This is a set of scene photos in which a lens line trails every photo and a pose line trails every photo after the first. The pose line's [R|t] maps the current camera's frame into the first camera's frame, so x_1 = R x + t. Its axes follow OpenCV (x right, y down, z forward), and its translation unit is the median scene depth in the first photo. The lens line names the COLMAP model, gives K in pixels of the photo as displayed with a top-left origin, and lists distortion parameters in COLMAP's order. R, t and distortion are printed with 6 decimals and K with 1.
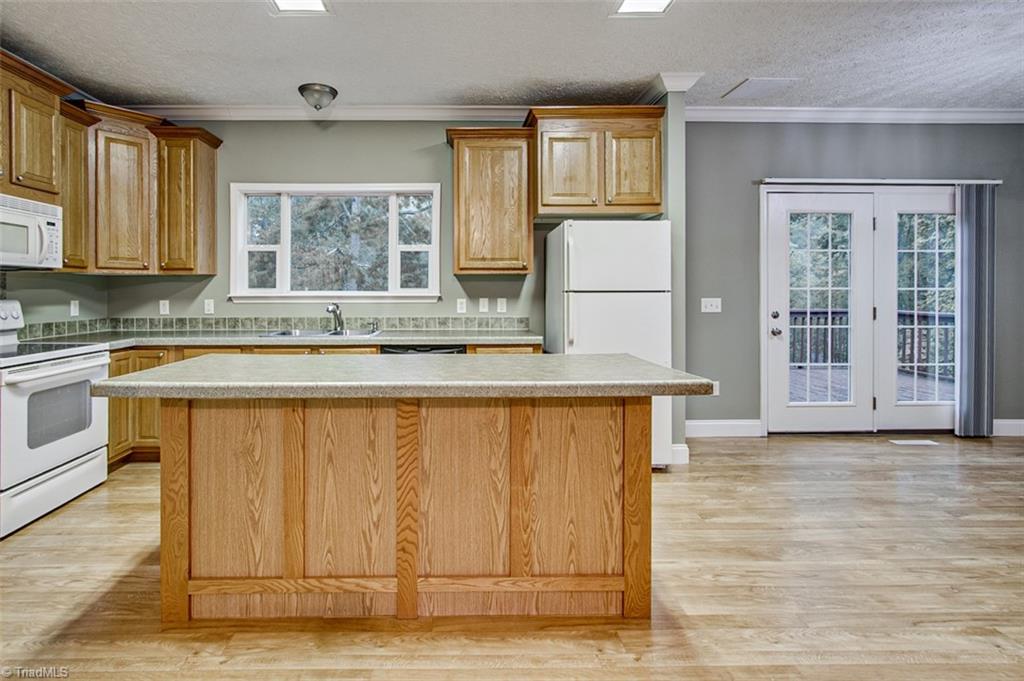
lens RADIAL K [[487.0, 0, 449.3], [0, 487.0, 293.7], [0, 0, 1]] dist [-0.003656, -0.000391]
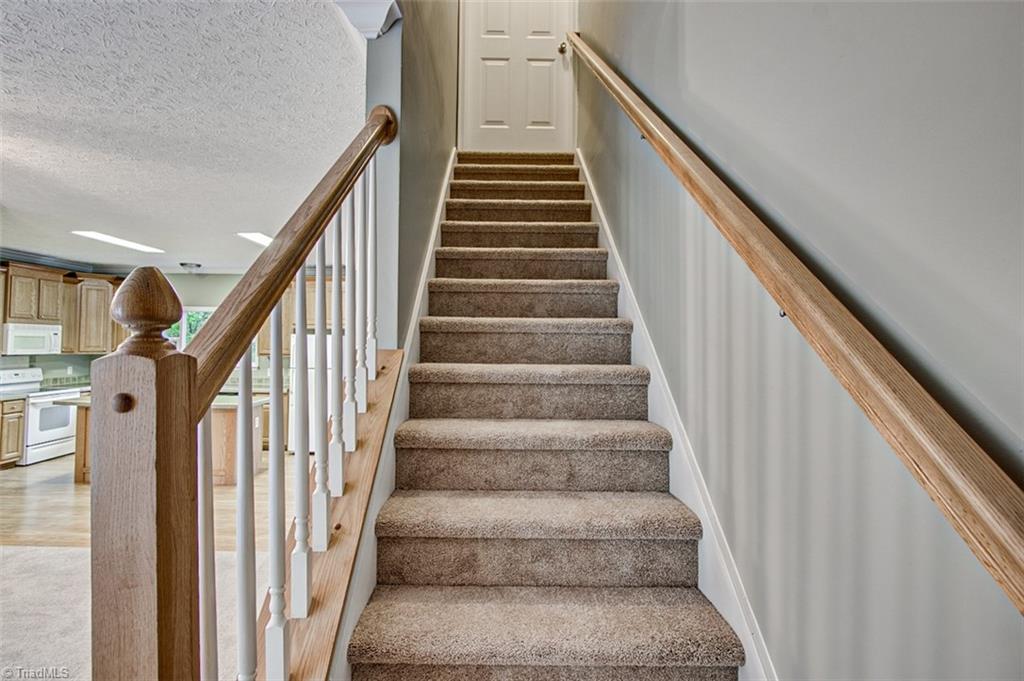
lens RADIAL K [[487.0, 0, 466.0], [0, 487.0, 330.6], [0, 0, 1]] dist [-0.003656, -0.000391]
pose [[0.998966, 0.014368, -0.043125, 0.994504], [-0.015597, 0.999478, -0.028305, -0.108299], [0.042696, 0.028948, 0.998669, -0.985790]]
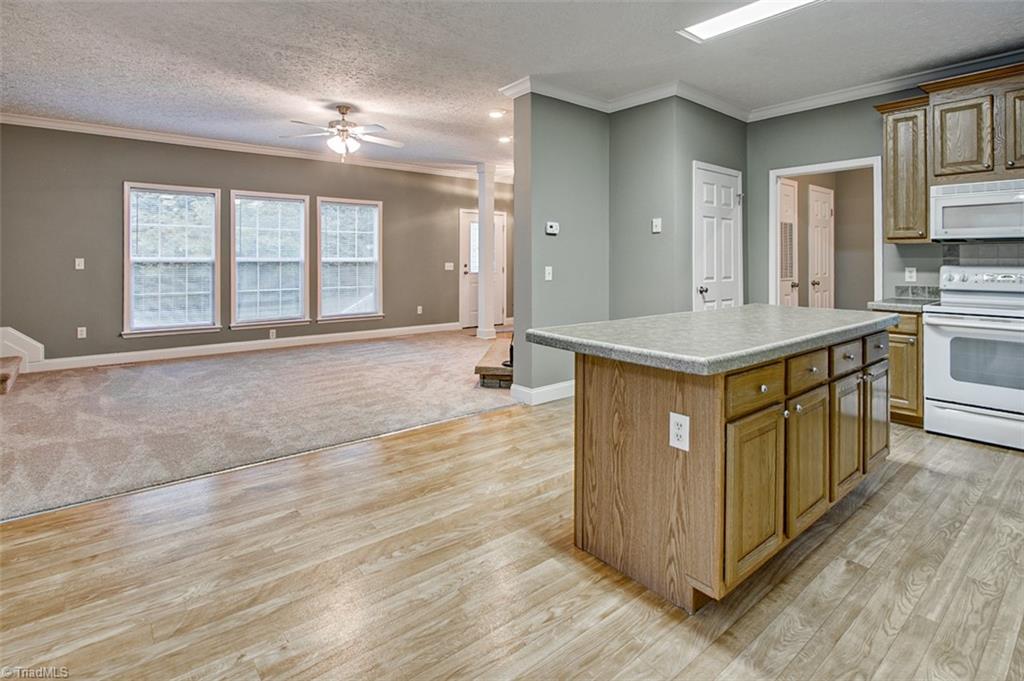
lens RADIAL K [[487.0, 0, 517.6], [0, 487.0, 257.2], [0, 0, 1]] dist [-0.003656, -0.000391]
pose [[-0.746052, -0.000403, -0.665887, 0.609445], [0.001116, 0.999998, -0.001855, -0.003334], [0.665887, -0.002127, -0.746050, 1.451998]]
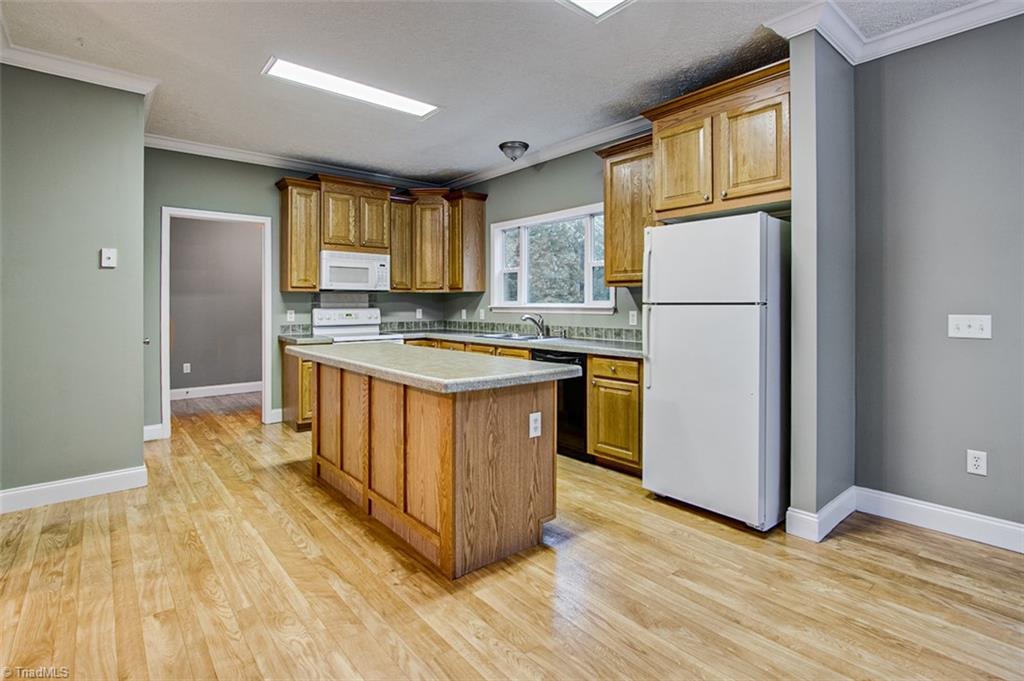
lens RADIAL K [[487.0, 0, 509.7], [0, 487.0, 307.5], [0, 0, 1]] dist [-0.003656, -0.000391]
pose [[0.642482, 0.006306, -0.766275, 0.728731], [-0.004291, 0.999980, 0.004632, -0.000574], [0.766289, 0.000312, 0.642496, 0.180551]]
